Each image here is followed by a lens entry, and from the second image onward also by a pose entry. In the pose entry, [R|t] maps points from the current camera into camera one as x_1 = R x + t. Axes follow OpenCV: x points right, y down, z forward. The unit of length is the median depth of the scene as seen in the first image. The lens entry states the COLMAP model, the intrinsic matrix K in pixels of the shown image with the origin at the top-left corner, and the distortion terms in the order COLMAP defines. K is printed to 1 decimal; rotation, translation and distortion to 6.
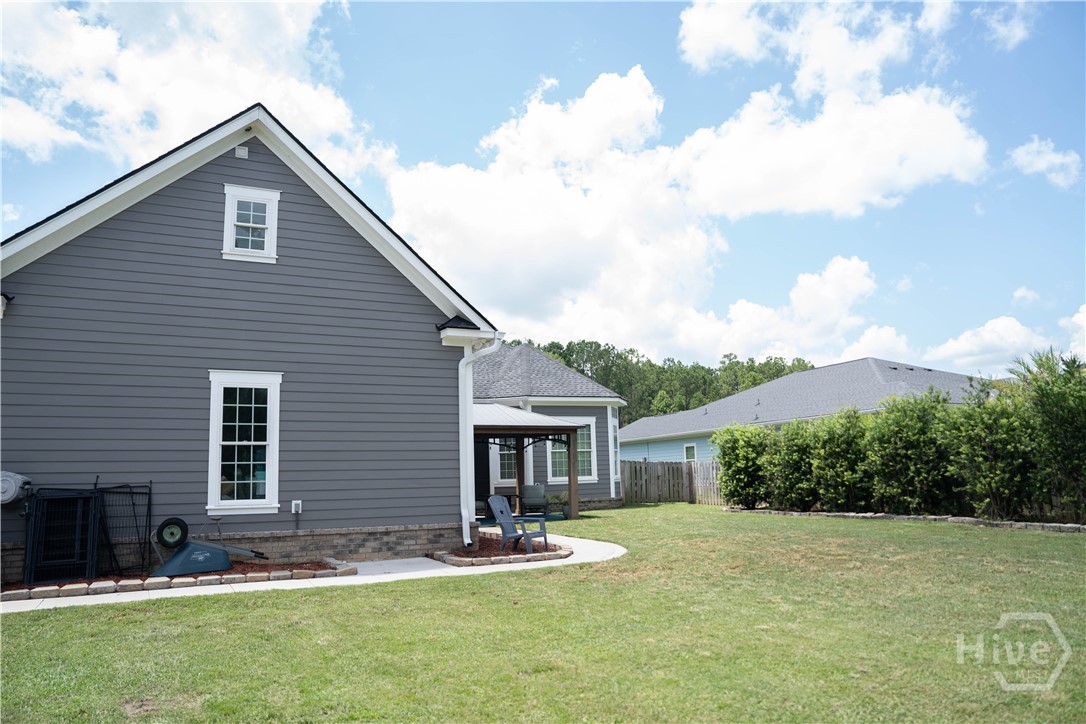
lens RADIAL K [[742.1, 0, 543.0], [0, 742.1, 362.0], [0, 0, 1]] dist [-0.112959, 0.124445]
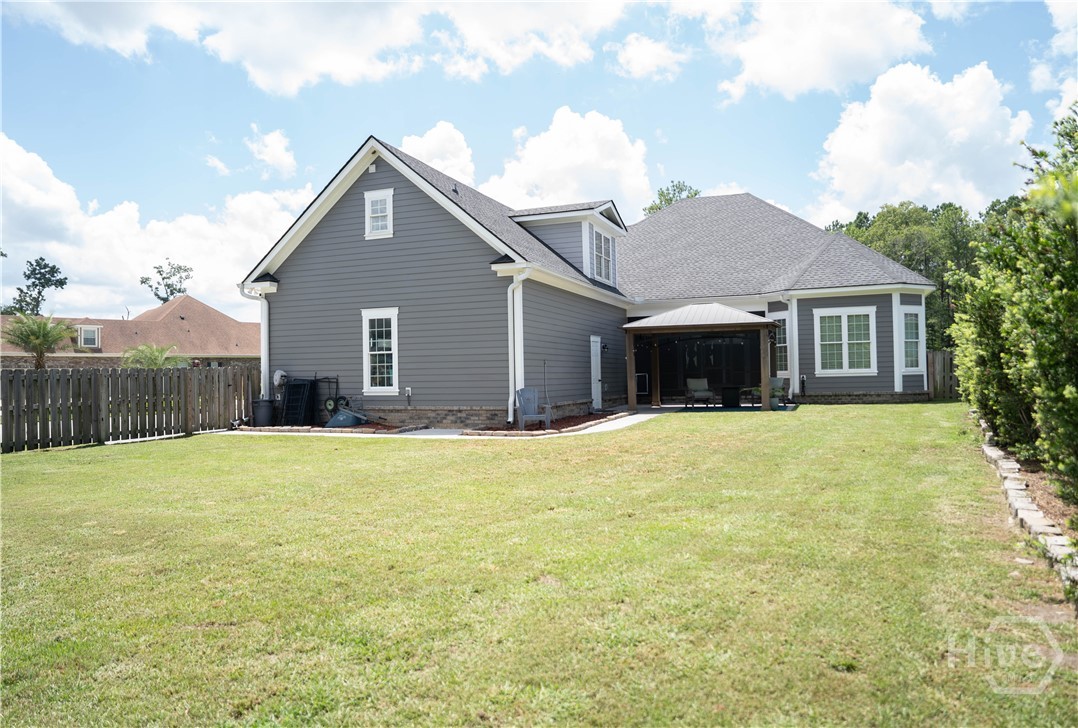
lens RADIAL K [[737.1, 0, 539.0], [0, 737.1, 364.0], [0, 0, 1]] dist [-0.109372, 0.000103]
pose [[0.673949, 0.005374, -0.738759, 1.014211], [0.112743, 0.987513, 0.110036, -0.004225], [0.730125, -0.157448, 0.664927, 0.157189]]
